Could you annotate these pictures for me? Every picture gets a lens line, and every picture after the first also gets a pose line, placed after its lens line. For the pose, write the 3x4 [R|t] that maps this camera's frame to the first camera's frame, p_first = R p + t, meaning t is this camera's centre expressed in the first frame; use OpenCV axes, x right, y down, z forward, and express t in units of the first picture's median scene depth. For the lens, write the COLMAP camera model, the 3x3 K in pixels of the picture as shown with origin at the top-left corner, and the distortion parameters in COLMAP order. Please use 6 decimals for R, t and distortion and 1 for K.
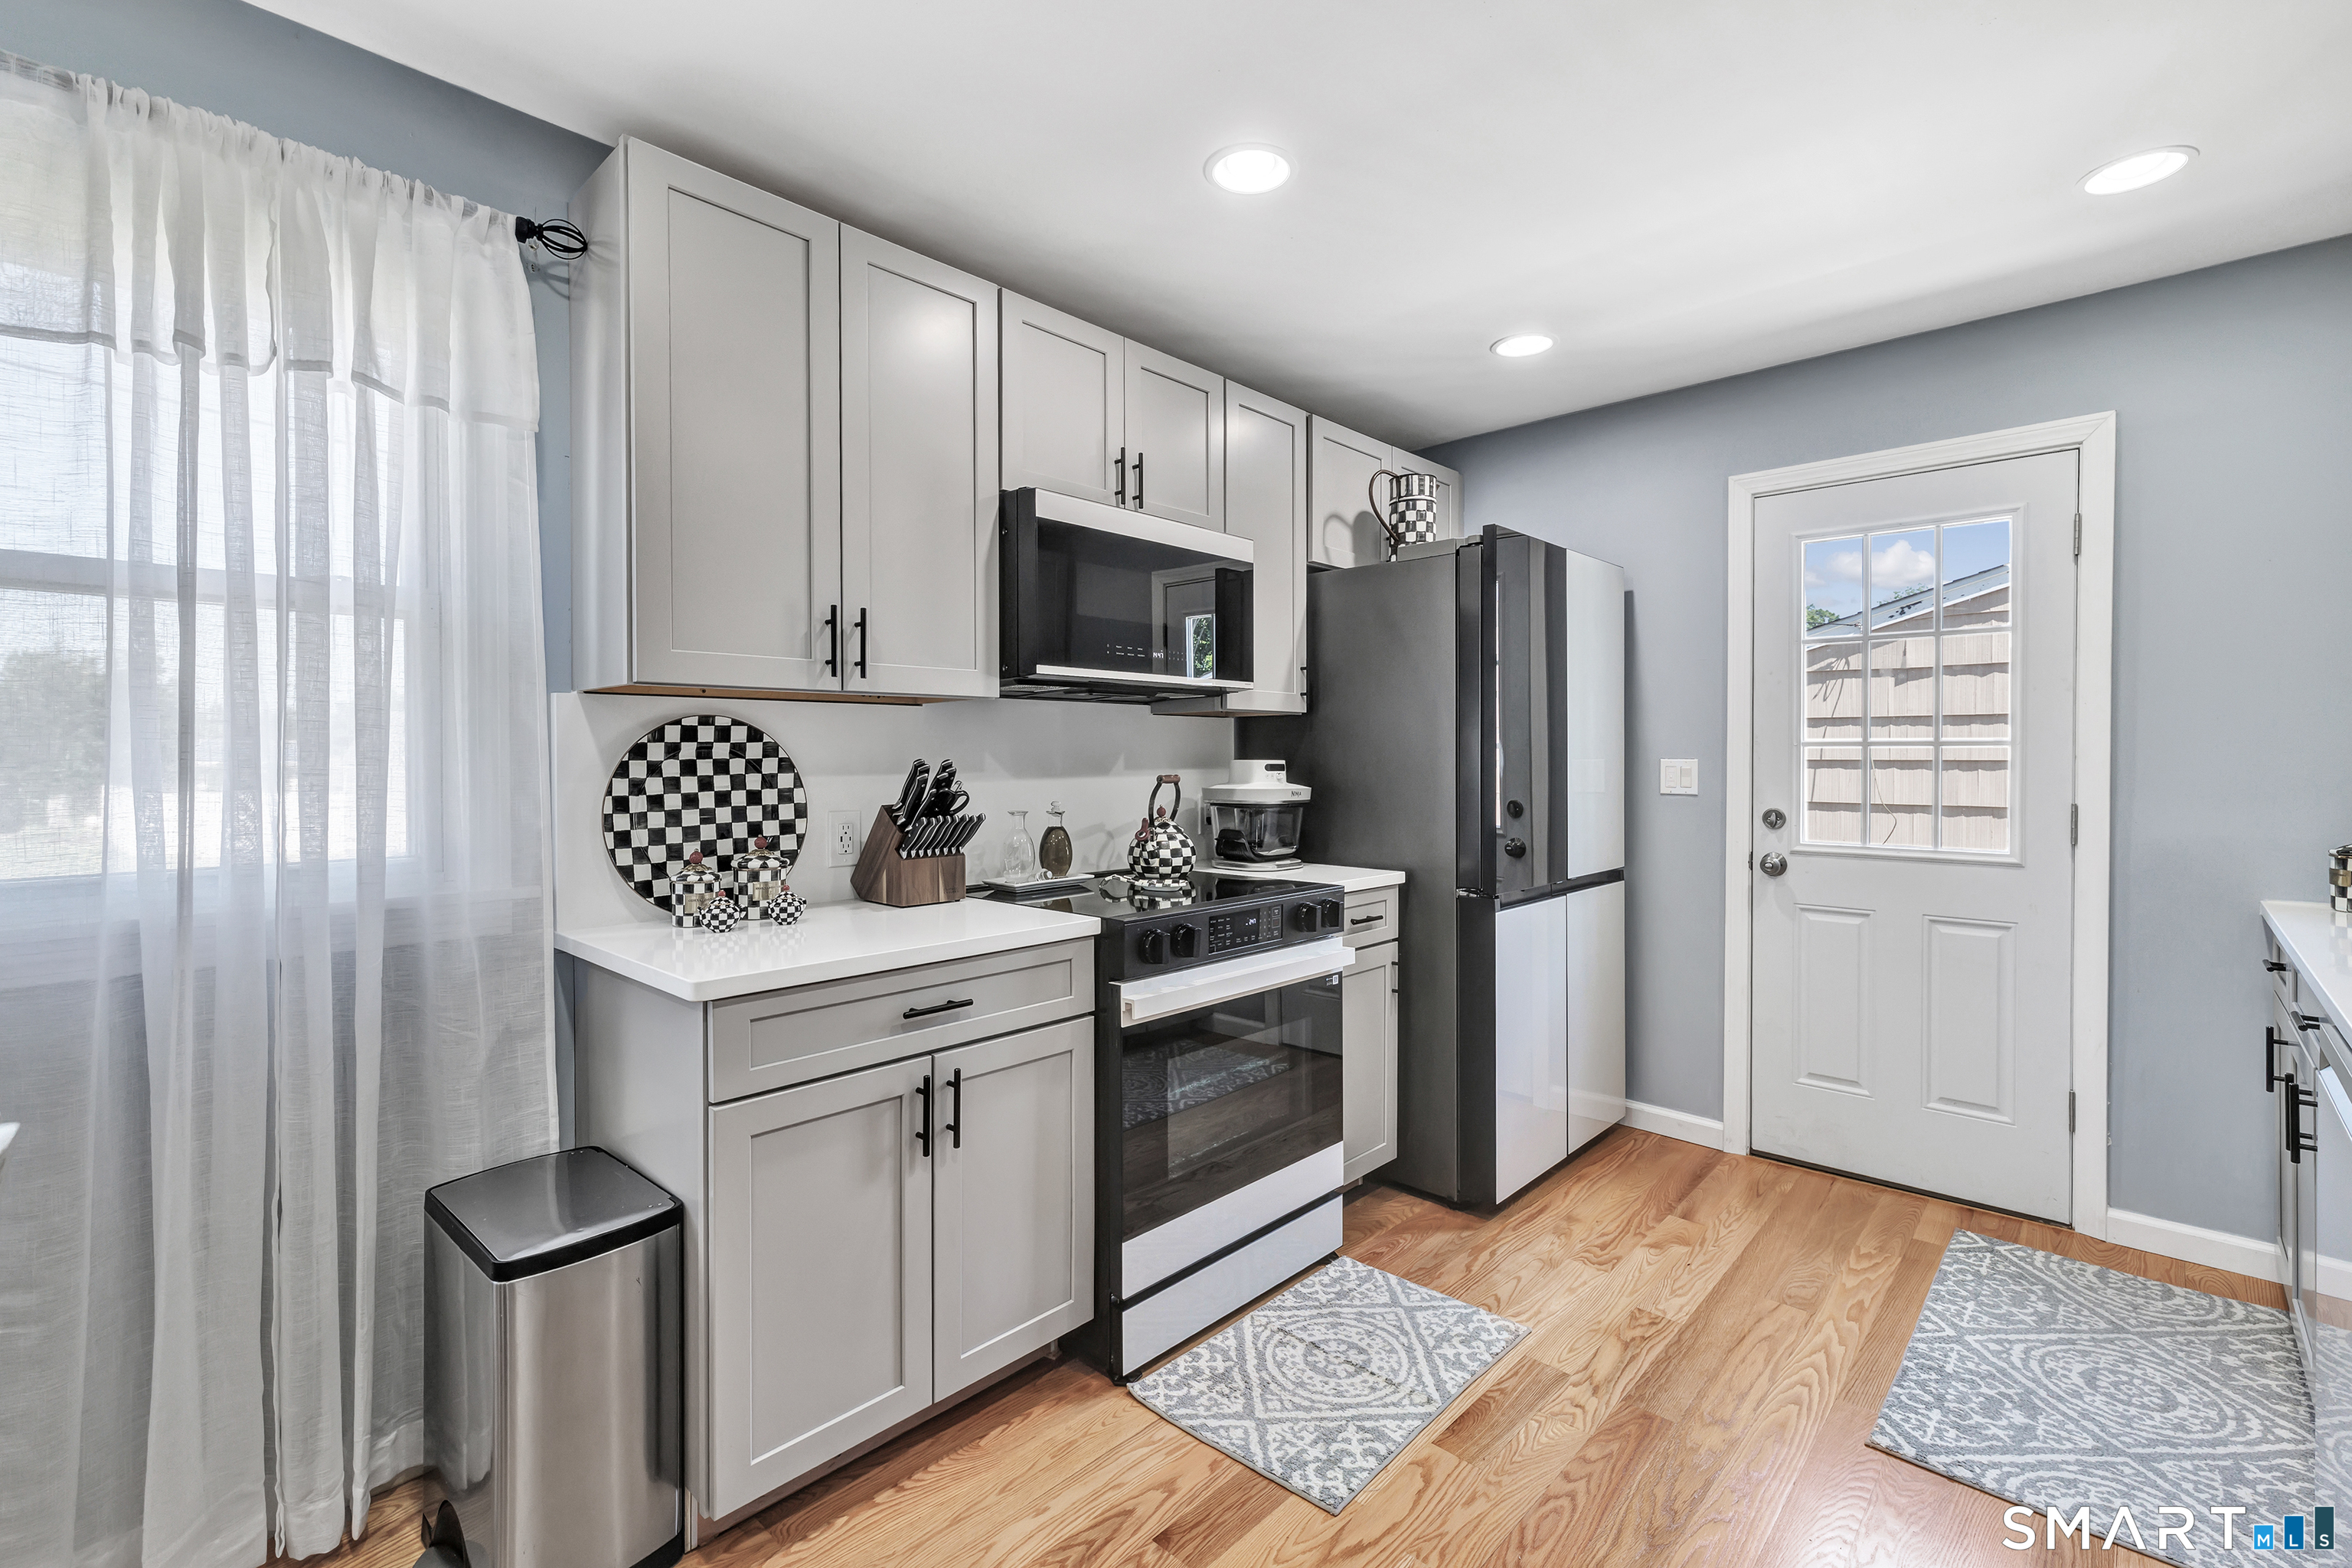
lens RADIAL K [[1071.2, 0, 1179.1], [0, 1071.2, 772.9], [0, 0, 1]] dist [0.004115, 0.001250]
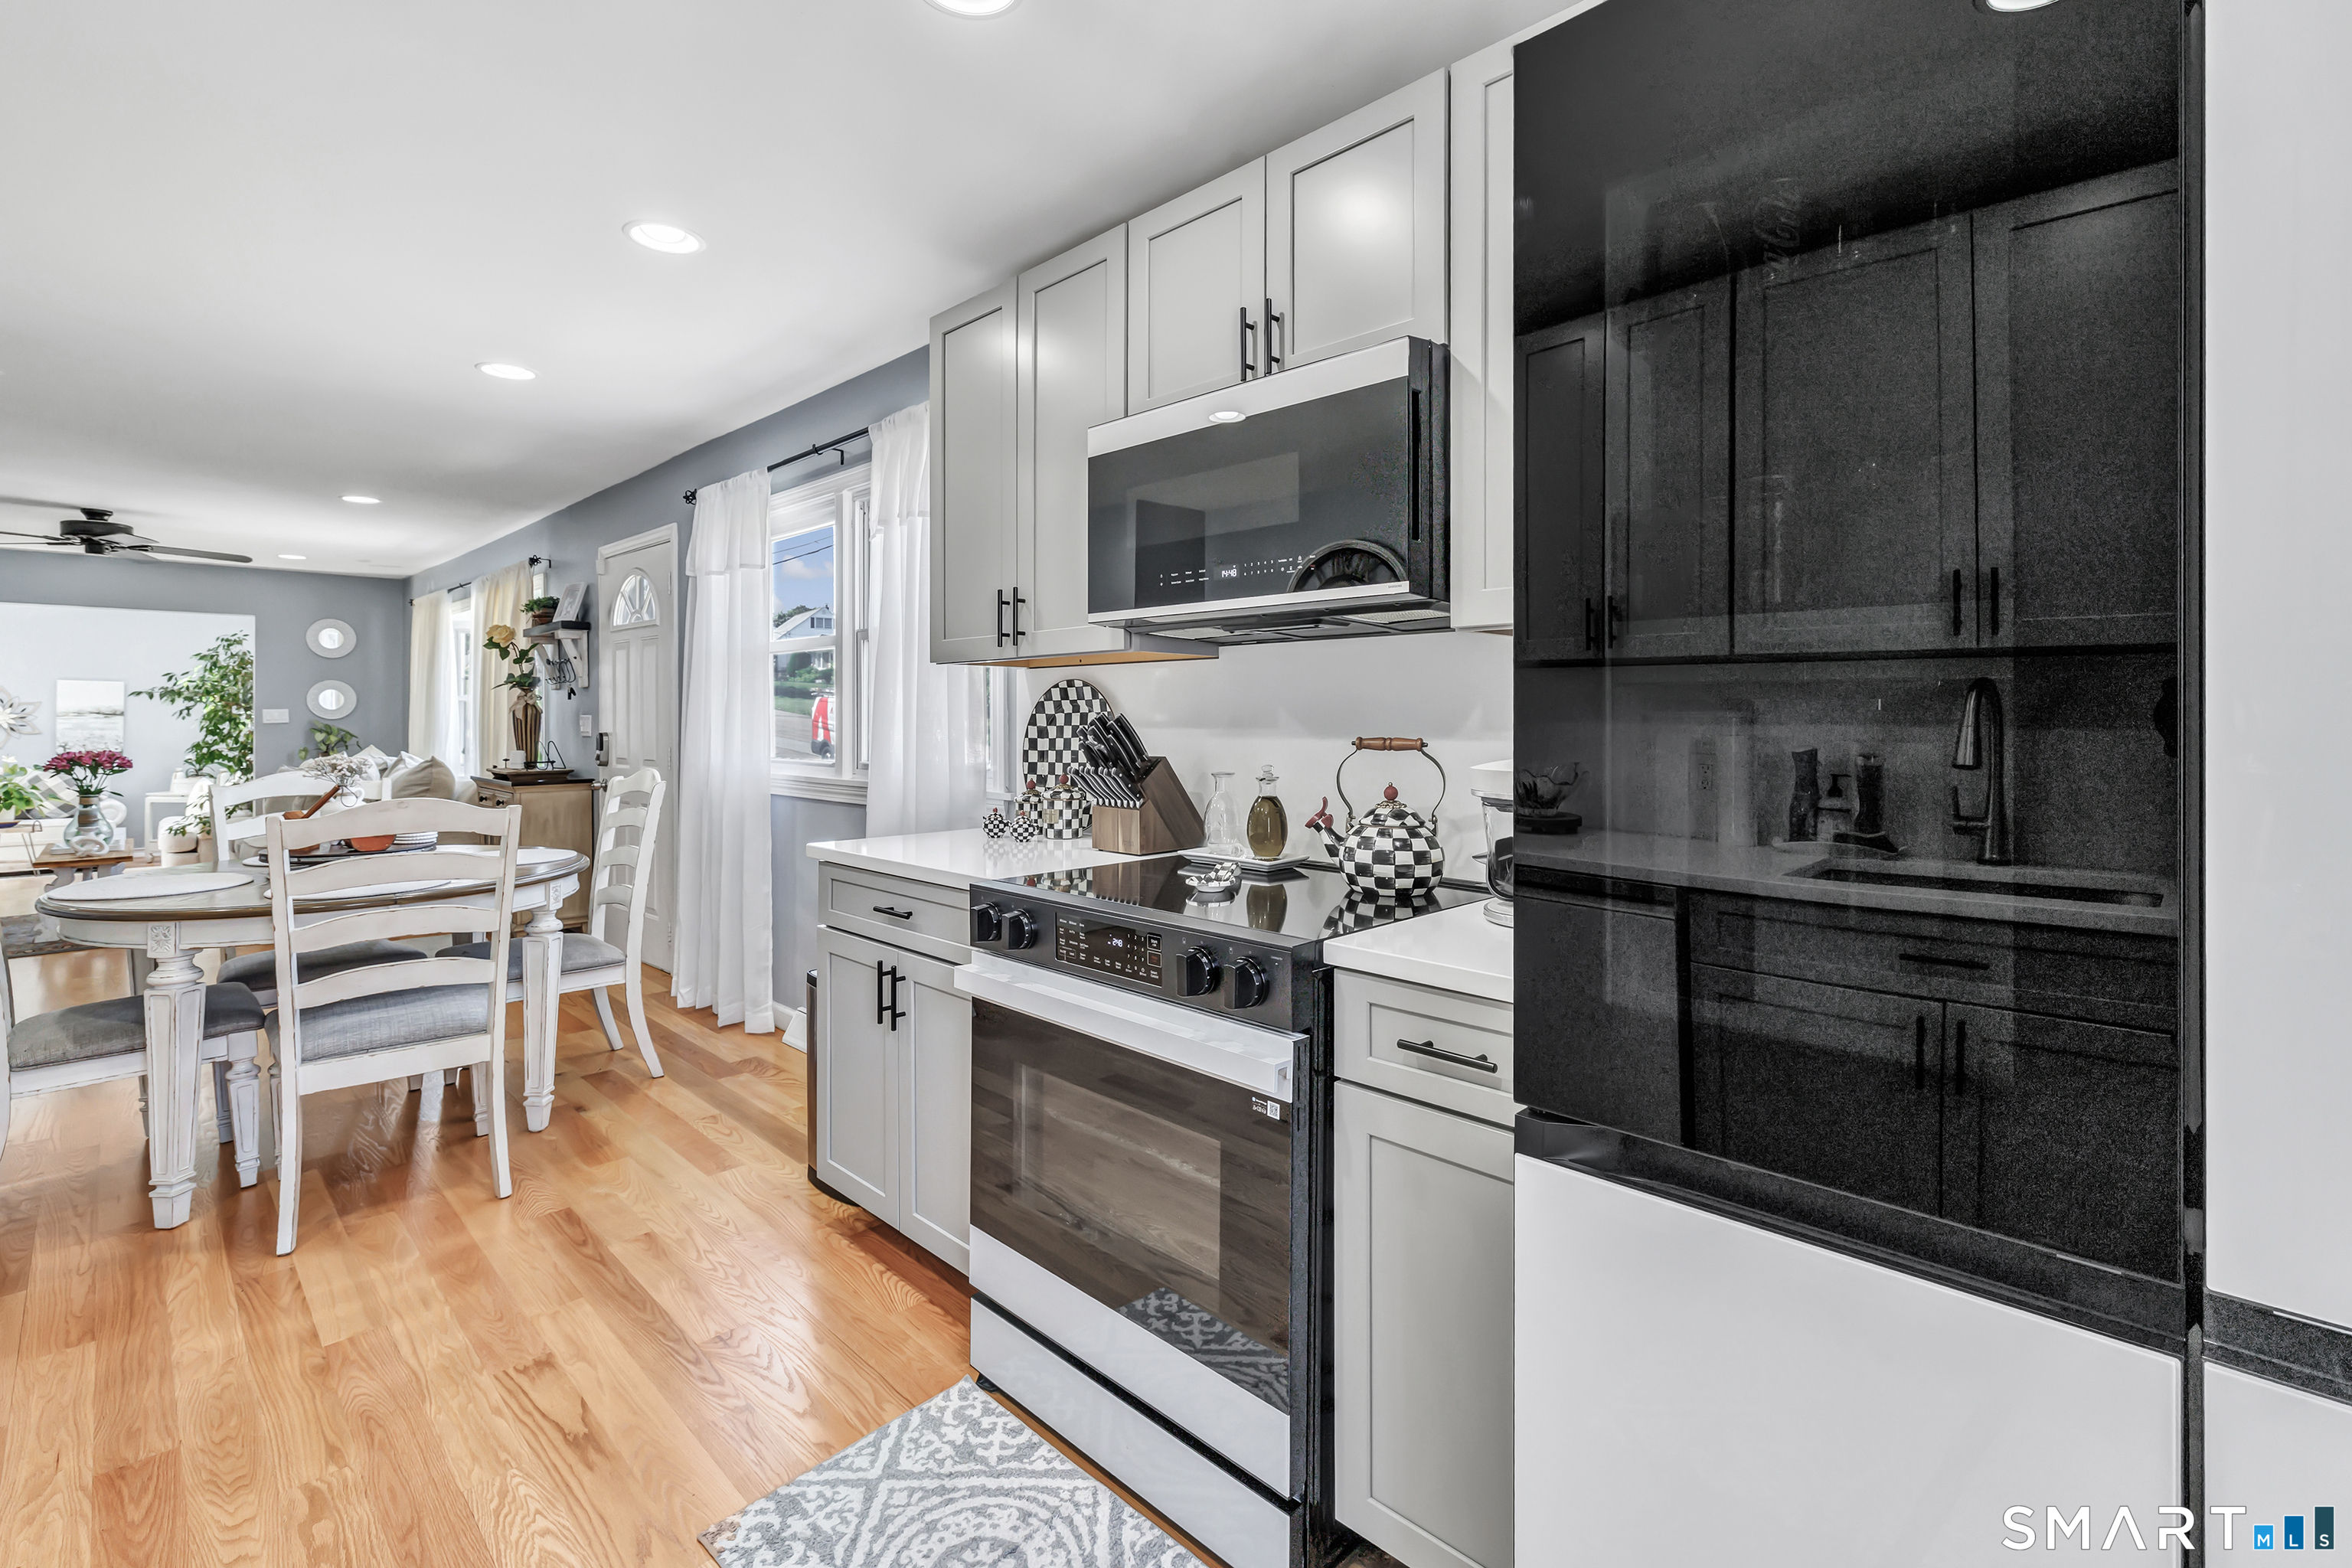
lens RADIAL K [[1071.2, 0, 1200.3], [0, 1071.2, 718.4], [0, 0, 1]] dist [0.004115, 0.001250]
pose [[-0.043013, 0.007159, -0.999049, 0.885391], [-0.010099, 0.999920, 0.007600, -0.018074], [0.999023, 0.010416, -0.042938, 1.241326]]
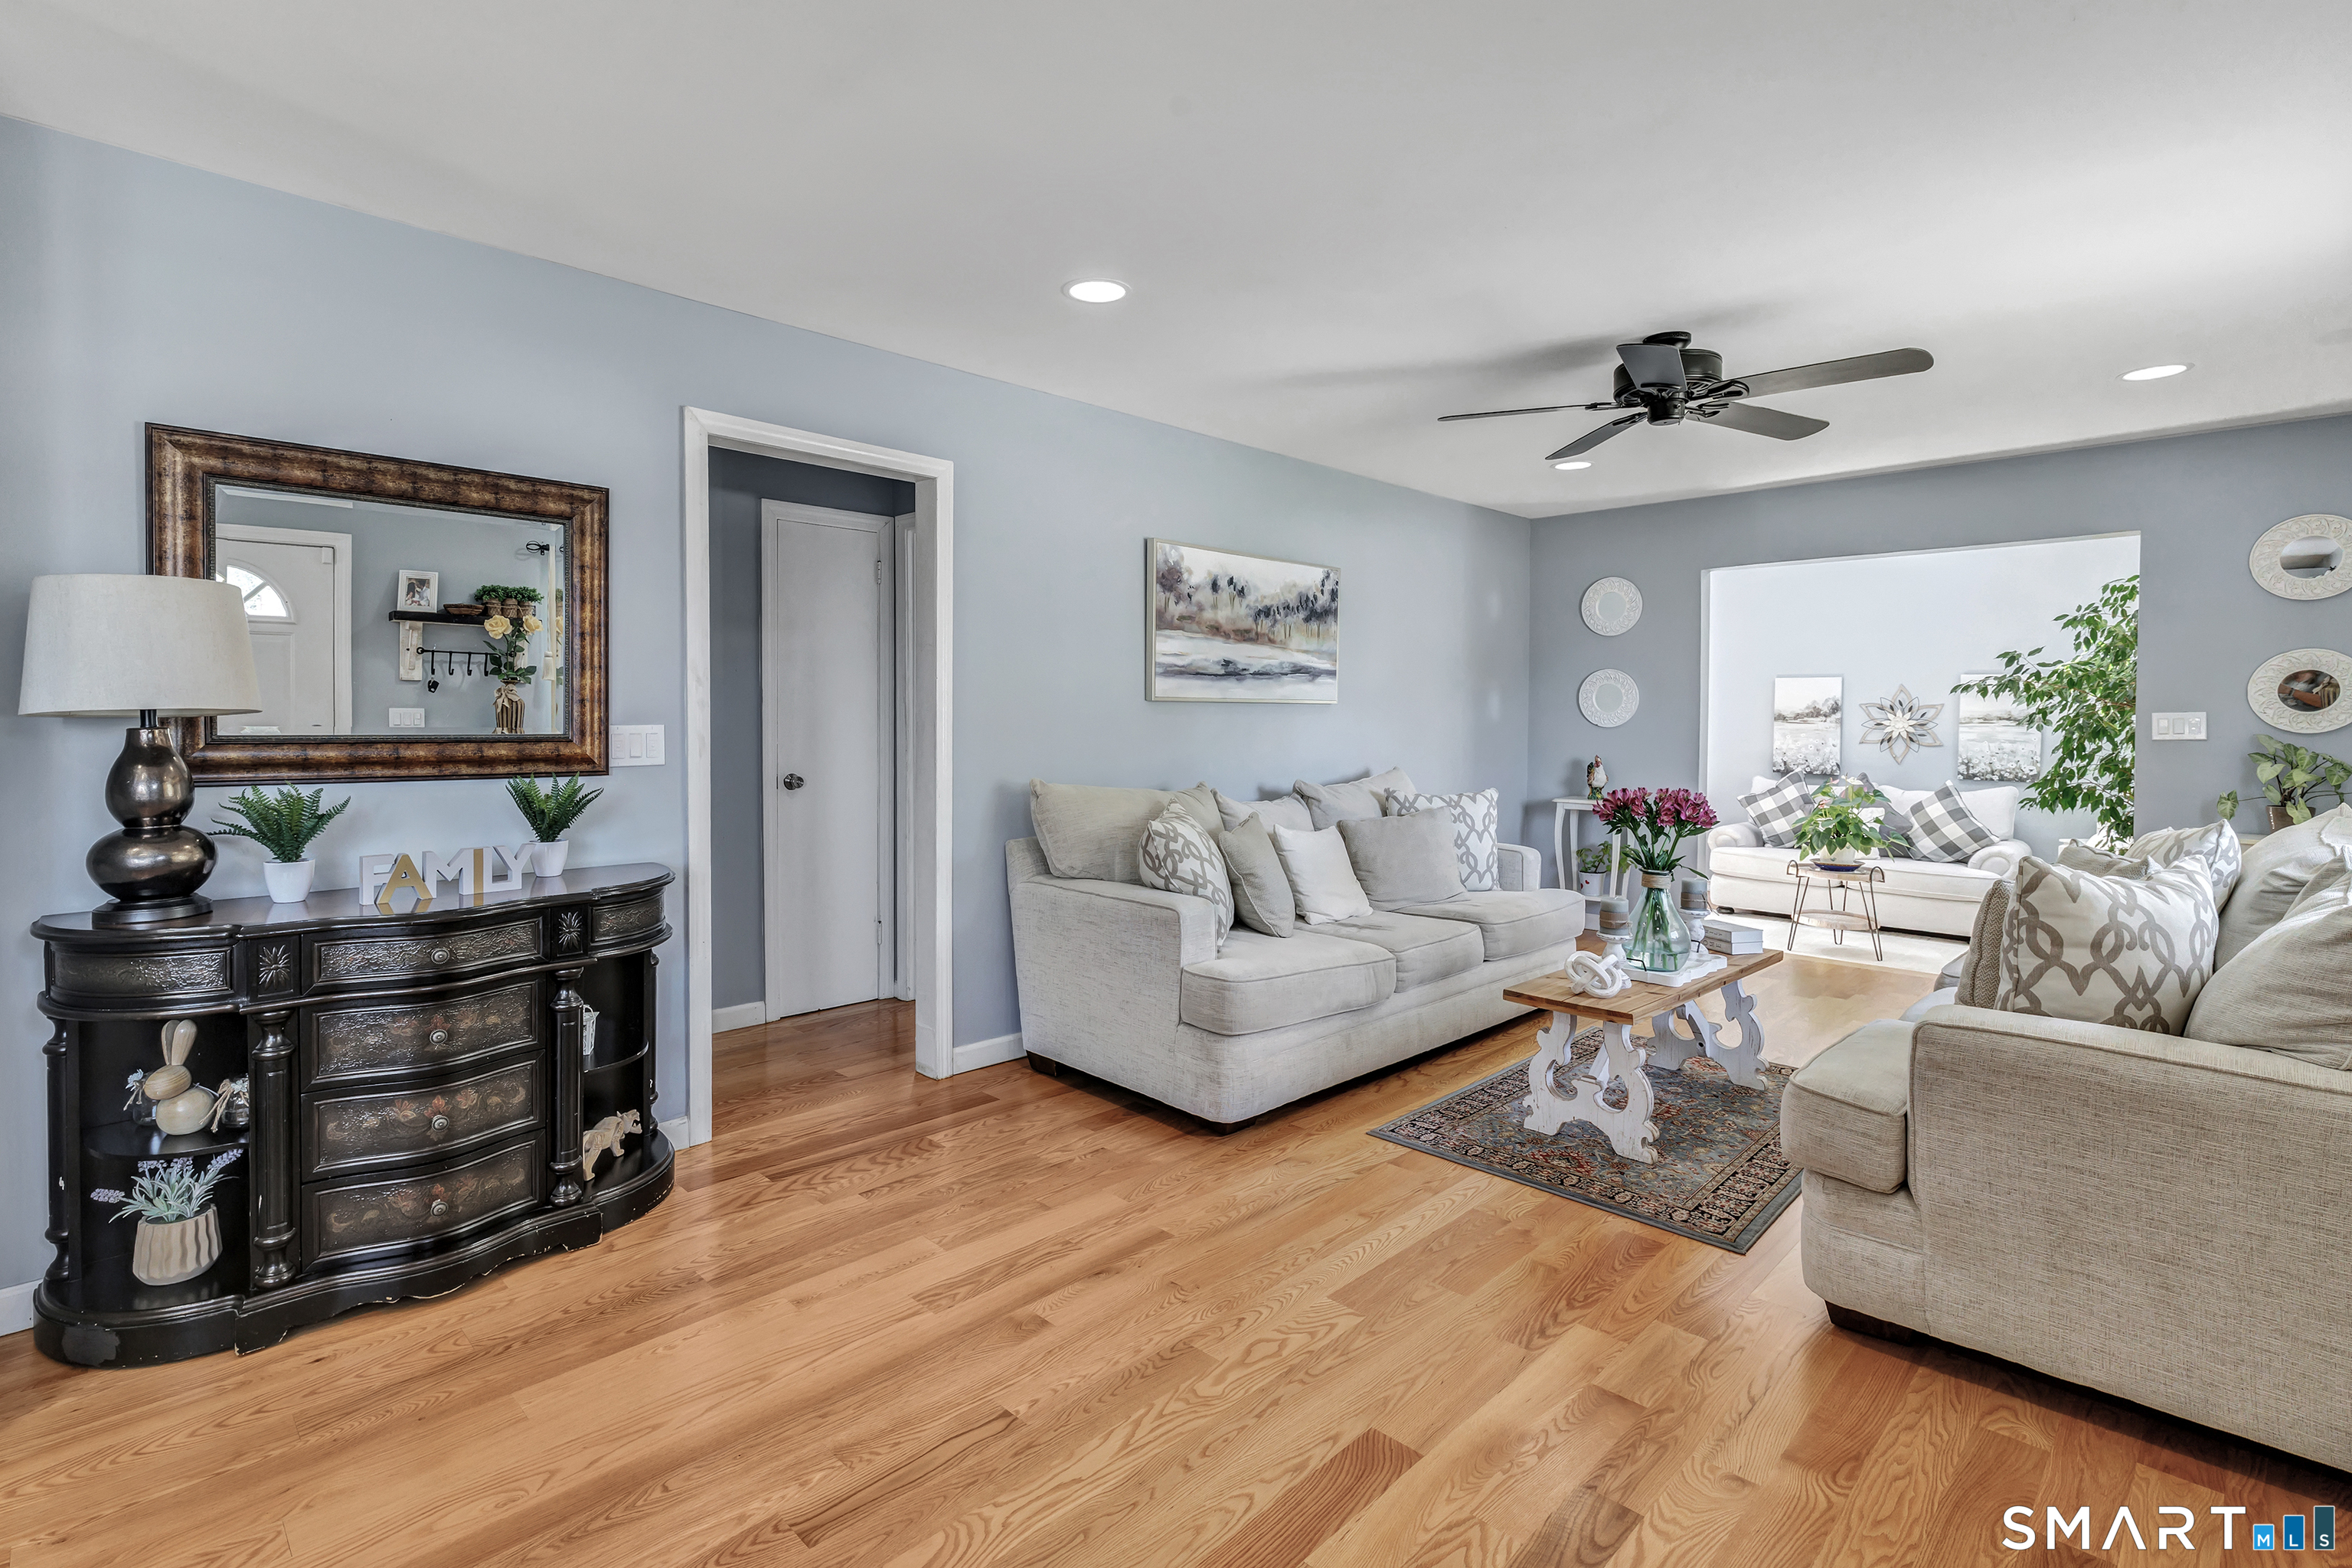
lens RADIAL K [[1071.2, 0, 1086.3], [0, 1071.2, 736.9], [0, 0, 1]] dist [0.004115, 0.001250]
pose [[-0.994711, -0.003343, 0.102660, -1.211212], [-0.000335, 0.999571, 0.029298, 0.001509], [-0.102713, 0.029108, -0.994285, -0.209510]]
